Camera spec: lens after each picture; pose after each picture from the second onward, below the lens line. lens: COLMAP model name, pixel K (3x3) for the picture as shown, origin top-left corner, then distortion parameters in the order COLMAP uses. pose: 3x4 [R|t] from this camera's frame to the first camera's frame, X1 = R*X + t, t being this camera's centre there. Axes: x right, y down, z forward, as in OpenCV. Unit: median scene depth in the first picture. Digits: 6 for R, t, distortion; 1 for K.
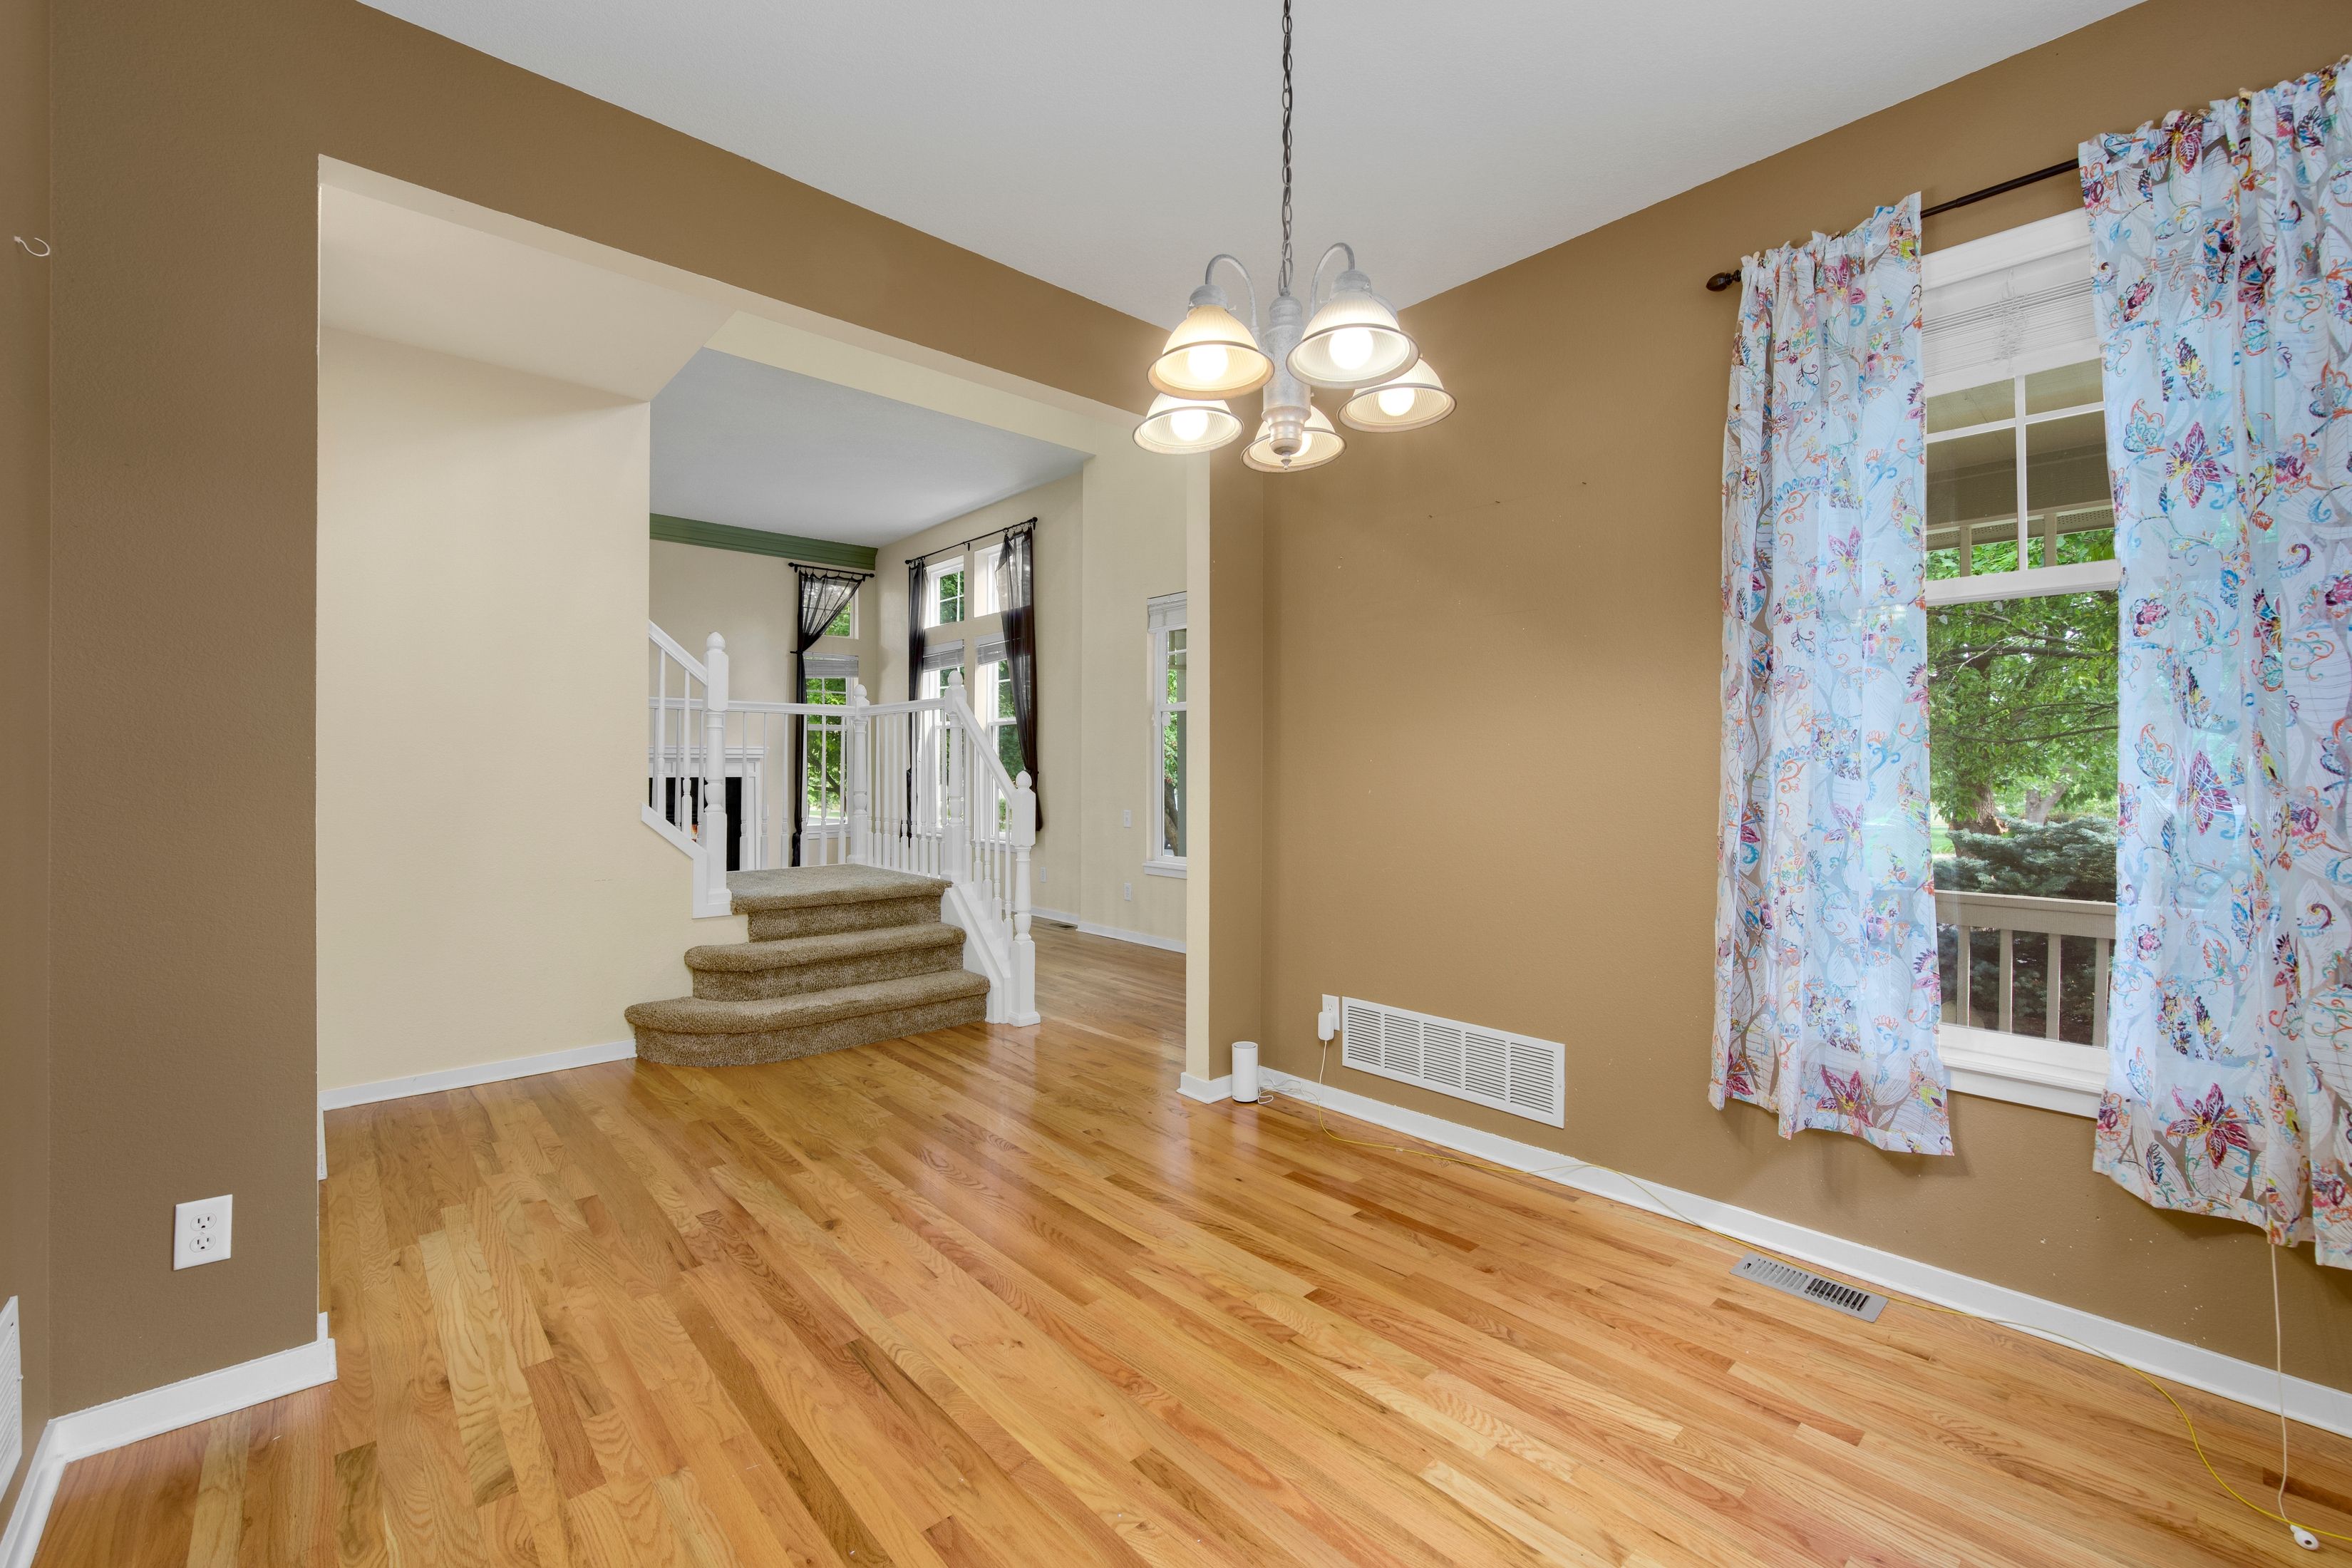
lens RADIAL K [[941.0, 0, 1171.8], [0, 941.0, 780.1], [0, 0, 1]] dist [-0.001440, -0.000155]
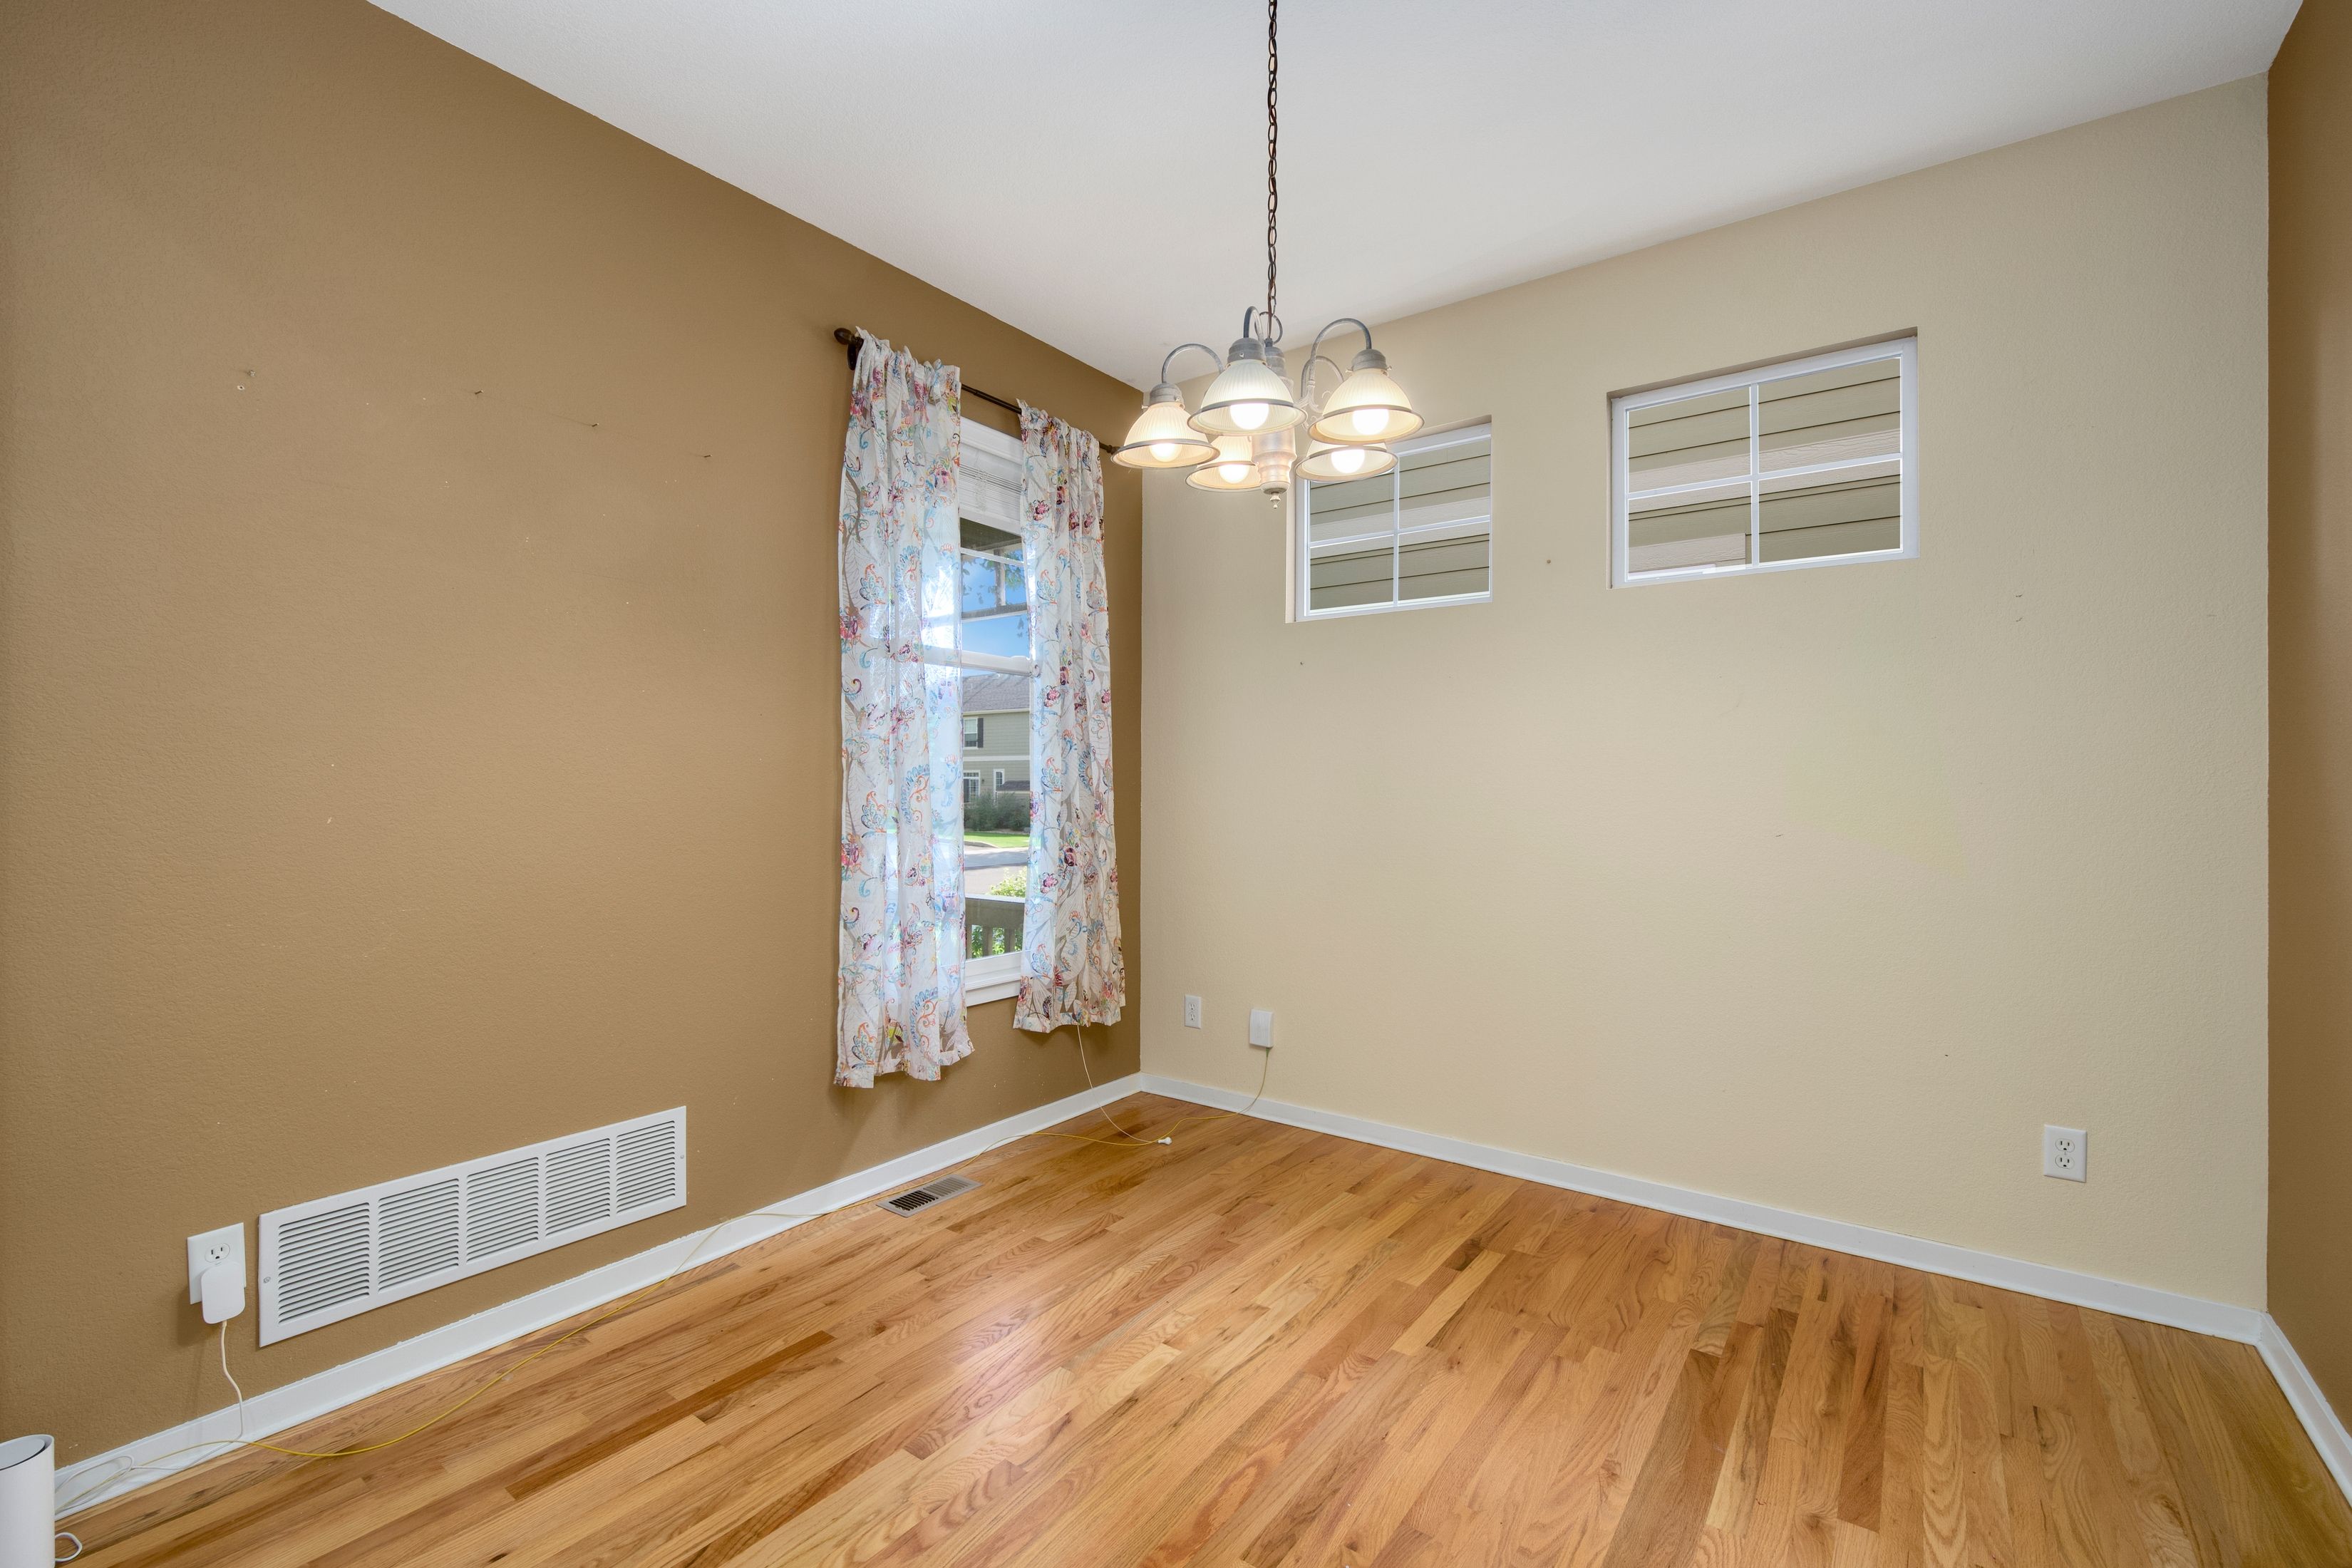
lens RADIAL K [[996.7, 0, 1171.4], [0, 996.7, 790.4], [0, 0, 1]] dist [-0.000692, -0.000048]
pose [[-0.171697, -0.009715, 0.985102, -0.653610], [0.007632, 0.999908, 0.011191, -0.013584], [-0.985120, 0.009440, -0.171608, 0.864098]]
